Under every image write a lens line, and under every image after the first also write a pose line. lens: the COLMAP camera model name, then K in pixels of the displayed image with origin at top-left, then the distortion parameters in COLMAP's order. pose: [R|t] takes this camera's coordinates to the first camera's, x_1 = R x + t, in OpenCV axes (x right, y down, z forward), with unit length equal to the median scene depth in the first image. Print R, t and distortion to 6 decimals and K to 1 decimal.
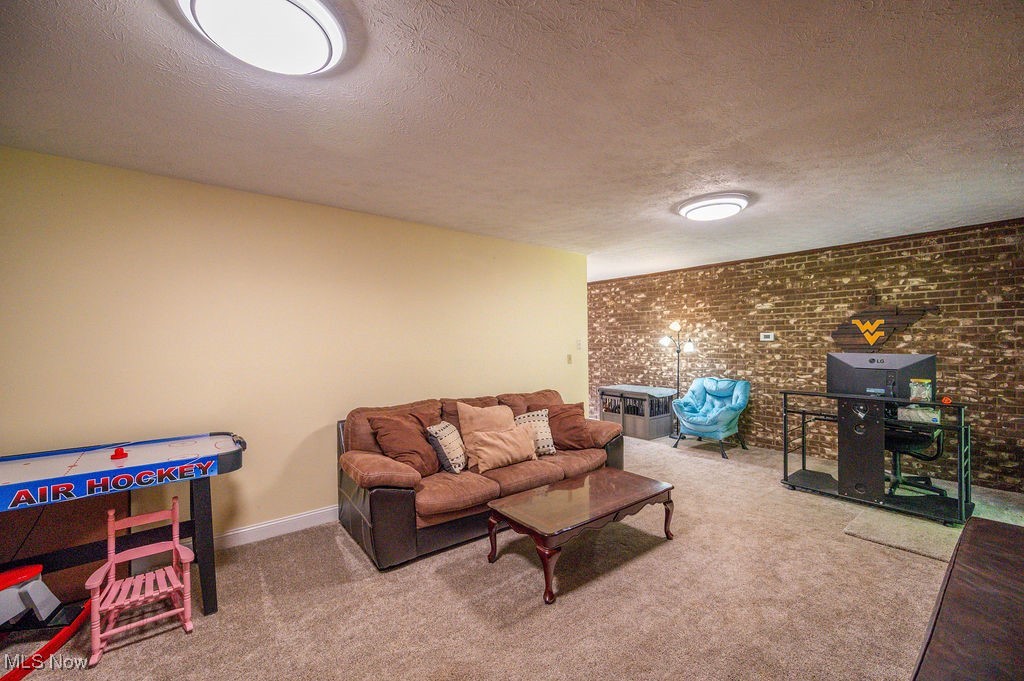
lens RADIAL K [[416.0, 0, 511.4], [0, 416.0, 343.2], [0, 0, 1]] dist [-0.004513, -0.000446]
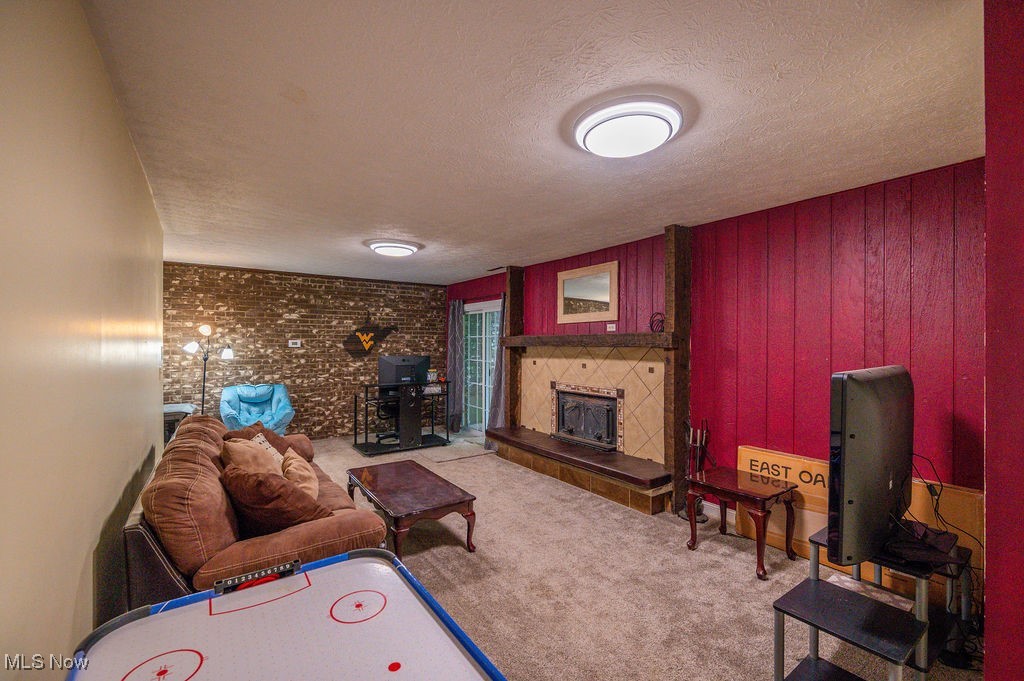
lens RADIAL K [[435.3, 0, 510.7], [0, 435.3, 344.8], [0, 0, 1]] dist [-0.000604, -0.000037]
pose [[0.058803, 0.005827, 0.998253, -0.547870], [0.001719, 0.999981, -0.005939, -0.004265], [-0.998268, 0.002065, 0.058792, 0.348608]]
